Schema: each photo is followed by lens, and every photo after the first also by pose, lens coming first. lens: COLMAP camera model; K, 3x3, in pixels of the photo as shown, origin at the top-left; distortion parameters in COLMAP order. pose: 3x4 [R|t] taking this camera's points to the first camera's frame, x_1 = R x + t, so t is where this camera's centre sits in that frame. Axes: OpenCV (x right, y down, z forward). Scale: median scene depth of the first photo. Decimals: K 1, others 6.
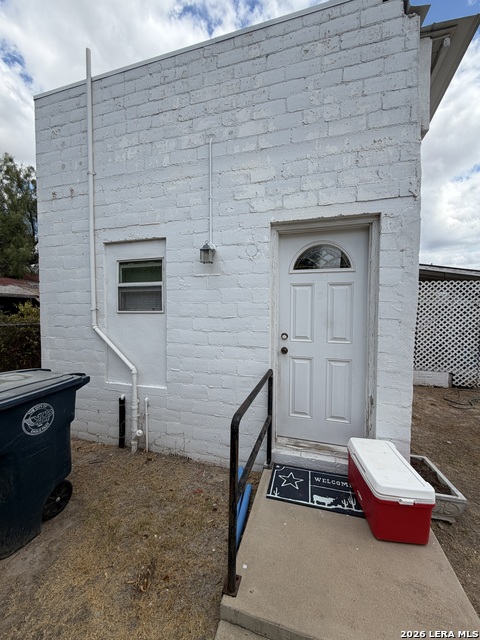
lens RADIAL K [[255.4, 0, 241.6], [0, 255.4, 319.2], [0, 0, 1]] dist [0.001587, 0.000680]
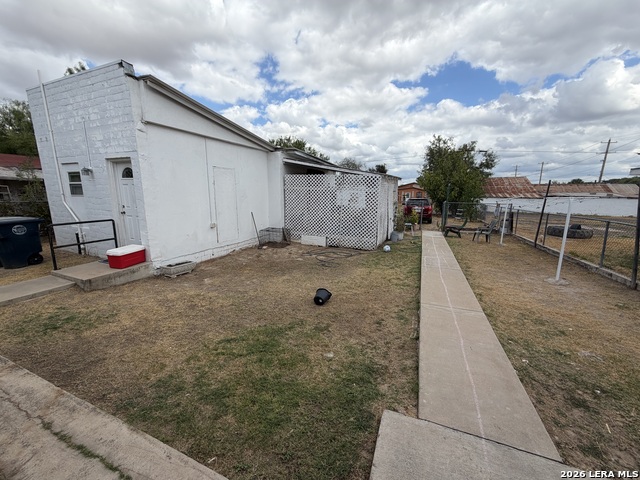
lens RADIAL K [[255.4, 0, 320.5], [0, 255.4, 242.9], [0, 0, 1]] dist [0.001587, 0.000680]
pose [[0.992495, 0.030986, -0.118290, 2.262208], [-0.011068, 0.986155, 0.165454, -0.014198], [0.121779, -0.162903, 0.979098, -1.155326]]
